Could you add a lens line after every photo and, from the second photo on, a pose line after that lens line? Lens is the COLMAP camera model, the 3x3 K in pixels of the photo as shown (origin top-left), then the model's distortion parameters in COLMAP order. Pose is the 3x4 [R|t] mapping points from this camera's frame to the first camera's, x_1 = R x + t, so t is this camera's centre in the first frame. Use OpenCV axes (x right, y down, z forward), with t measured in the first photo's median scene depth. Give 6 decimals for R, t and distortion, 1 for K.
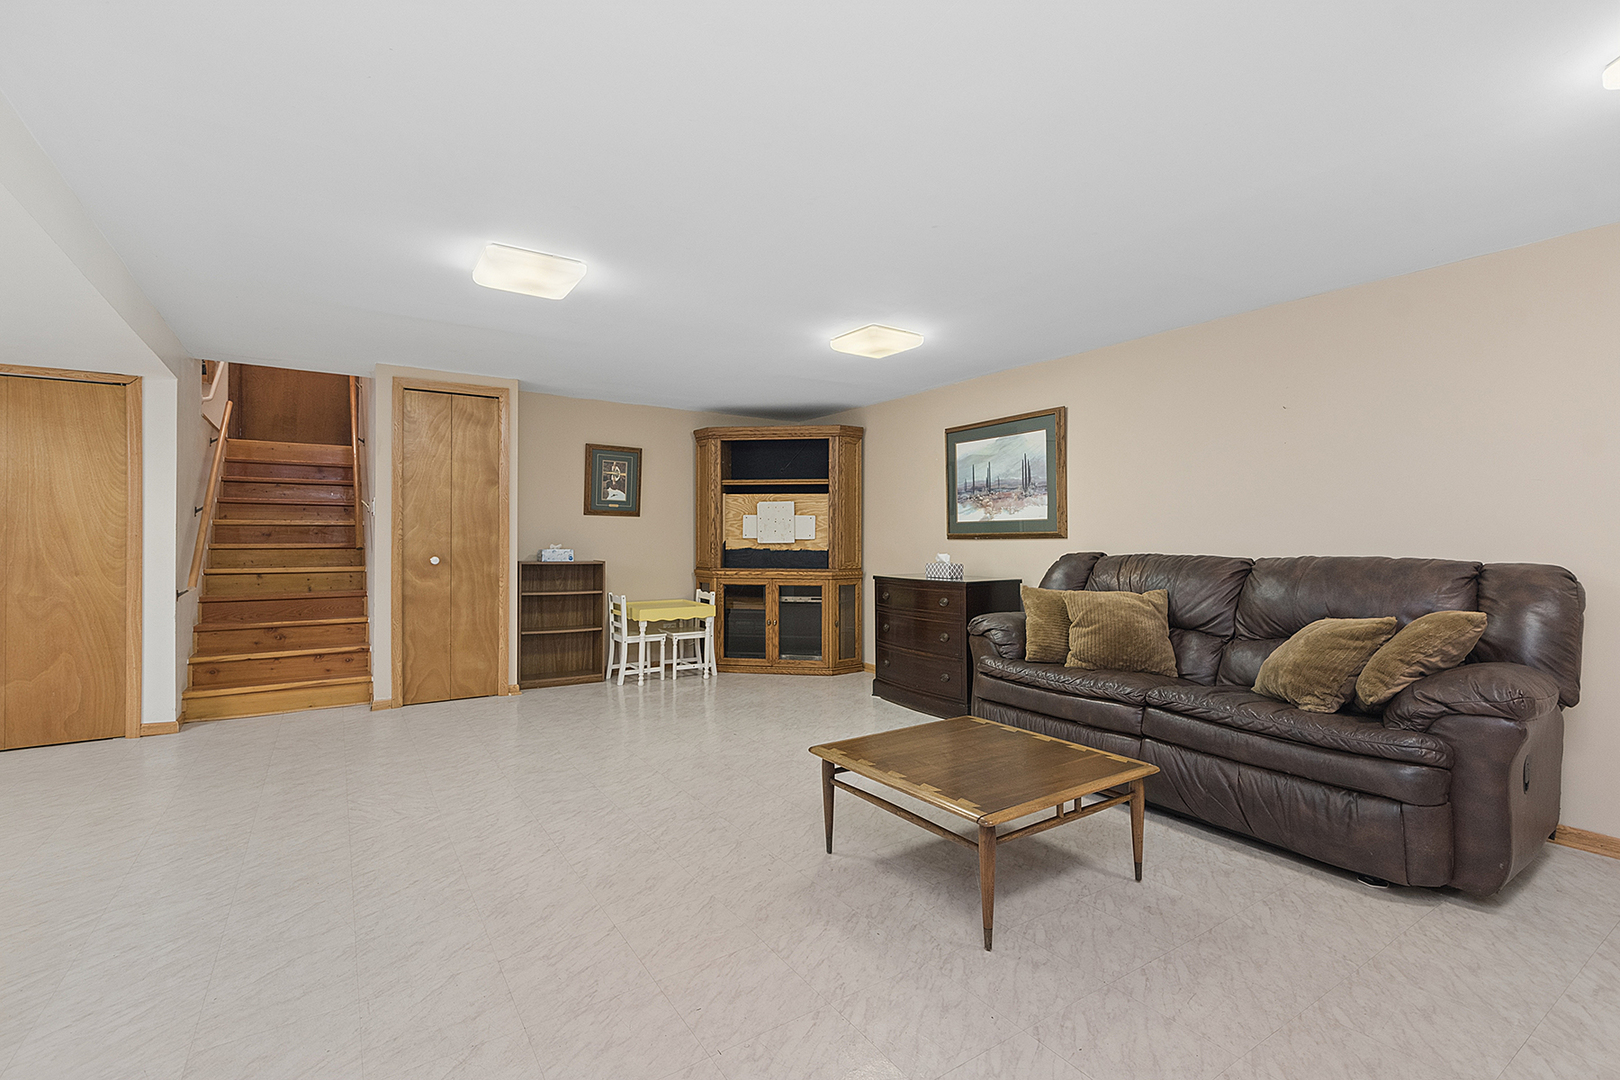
lens RADIAL K [[725.8, 0, 795.7], [0, 725.8, 535.3], [0, 0, 1]] dist [0.000833, -0.000987]
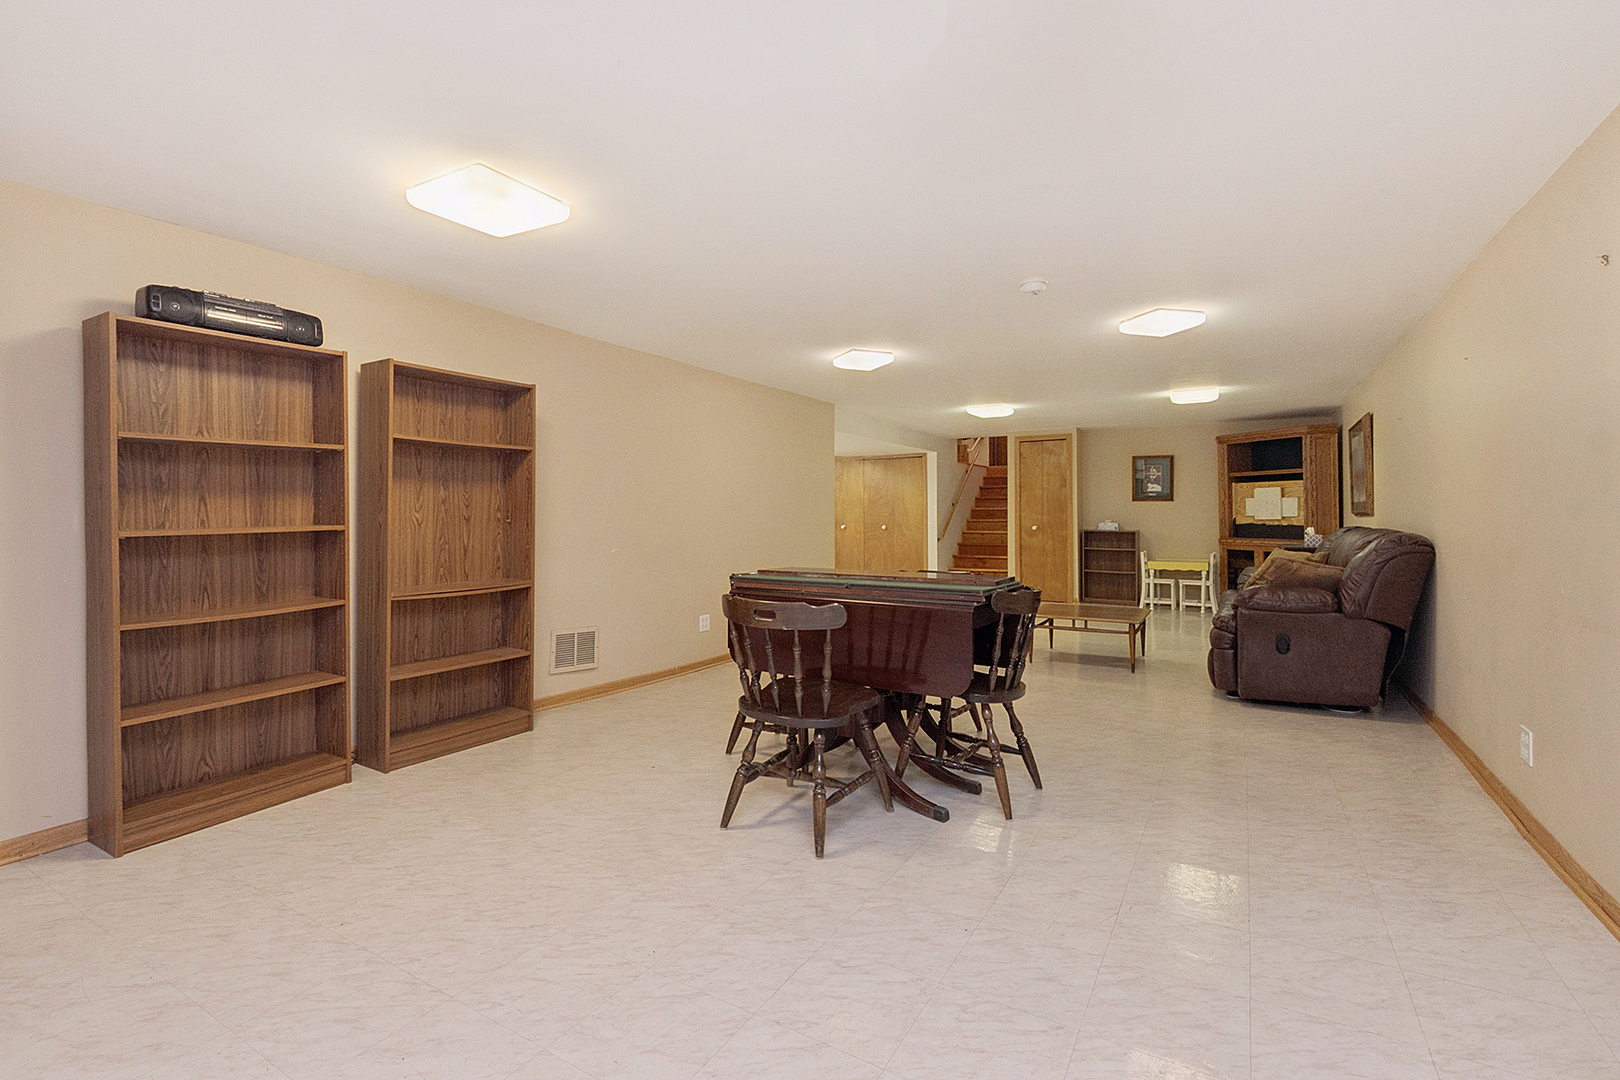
lens RADIAL K [[725.8, 0, 795.1], [0, 725.8, 510.6], [0, 0, 1]] dist [0.000833, -0.000987]
pose [[0.426325, -0.008374, -0.904531, 0.859348], [0.011727, 0.999924, -0.003730, -0.010889], [0.904494, -0.009017, 0.426391, -0.354206]]
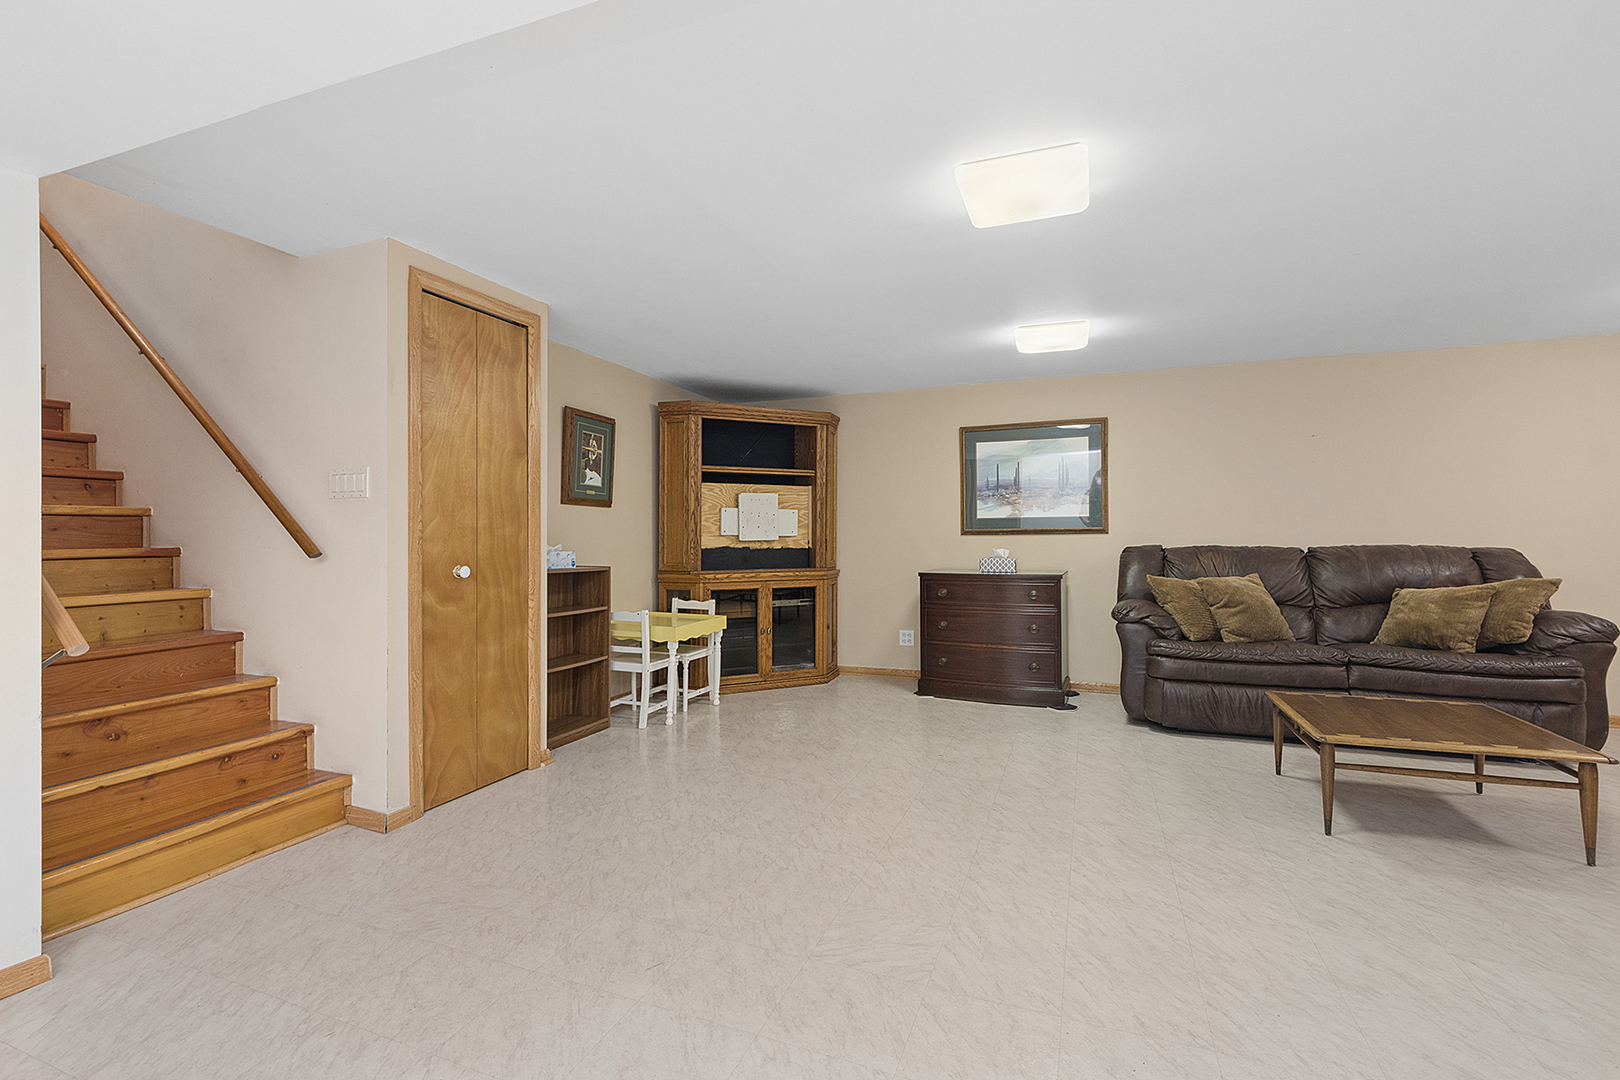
lens RADIAL K [[725.8, 0, 797.8], [0, 725.8, 544.0], [0, 0, 1]] dist [0.000833, -0.000987]
pose [[0.811680, -0.011492, 0.583990, -0.546189], [0.001906, 0.999853, 0.017026, 0.000152], [-0.584100, -0.012706, 0.811583, 0.280039]]
